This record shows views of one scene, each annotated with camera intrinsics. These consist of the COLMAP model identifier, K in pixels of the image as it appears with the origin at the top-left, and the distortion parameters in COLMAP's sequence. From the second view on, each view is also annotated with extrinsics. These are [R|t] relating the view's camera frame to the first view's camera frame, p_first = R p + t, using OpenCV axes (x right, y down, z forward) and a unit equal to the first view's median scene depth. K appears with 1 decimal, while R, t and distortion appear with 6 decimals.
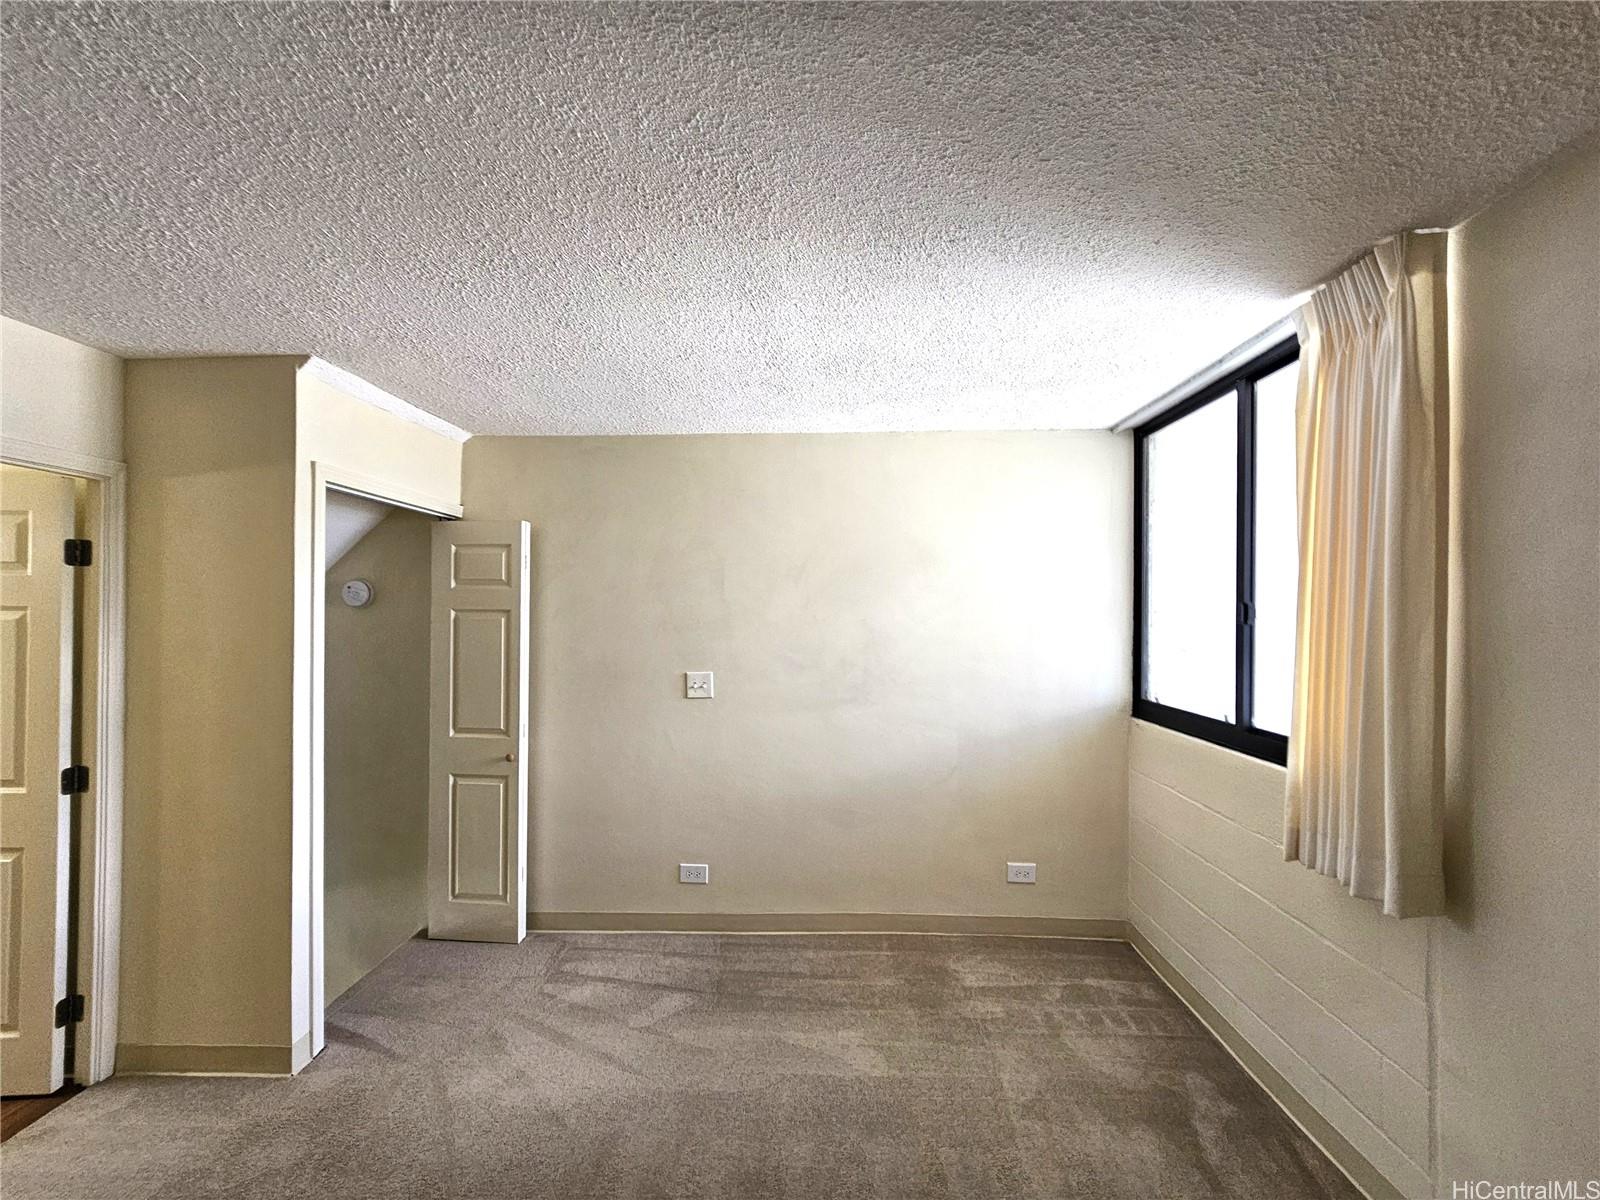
lens RADIAL K [[657.1, 0, 797.3], [0, 657.1, 606.6], [0, 0, 1]] dist [0.002493, -0.000718]
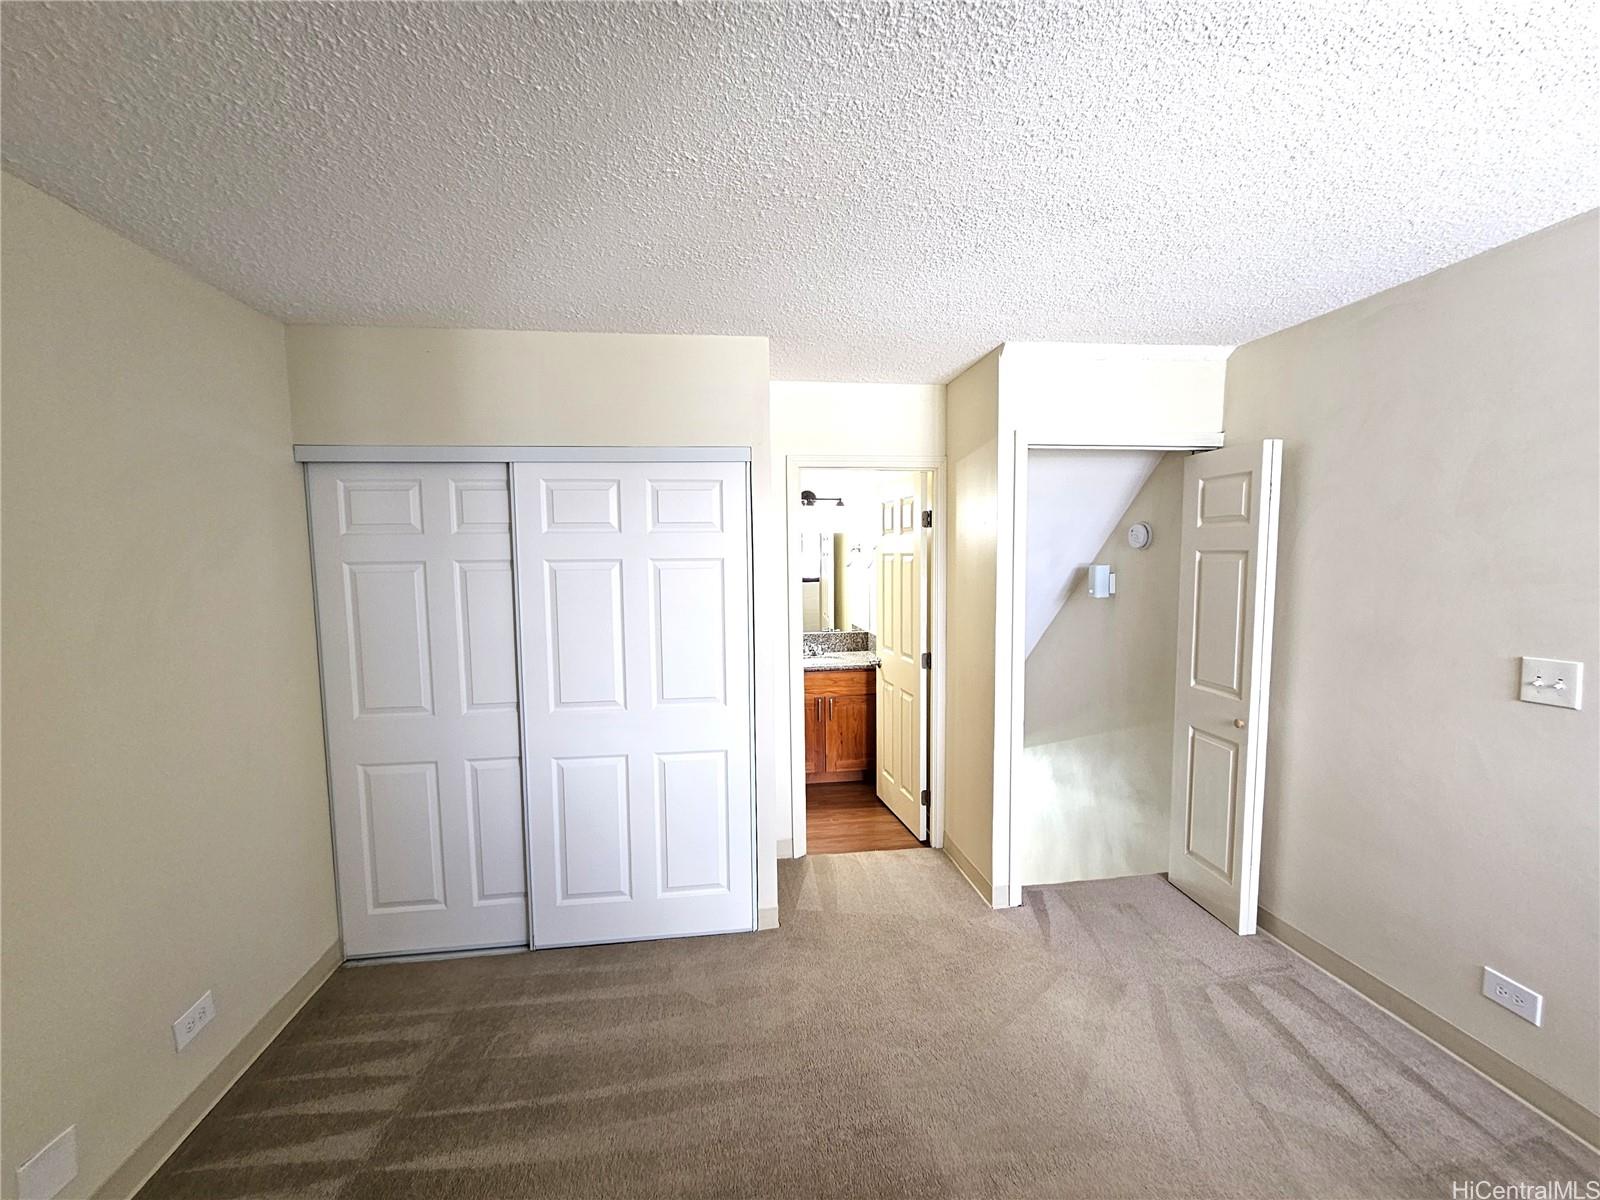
lens RADIAL K [[657.1, 0, 793.9], [0, 657.1, 611.3], [0, 0, 1]] dist [0.002493, -0.000718]
pose [[0.178625, 0.080652, -0.980606, 0.289382], [0.018345, 0.996189, 0.085276, -0.000181], [0.983746, -0.033221, 0.176465, 0.280882]]
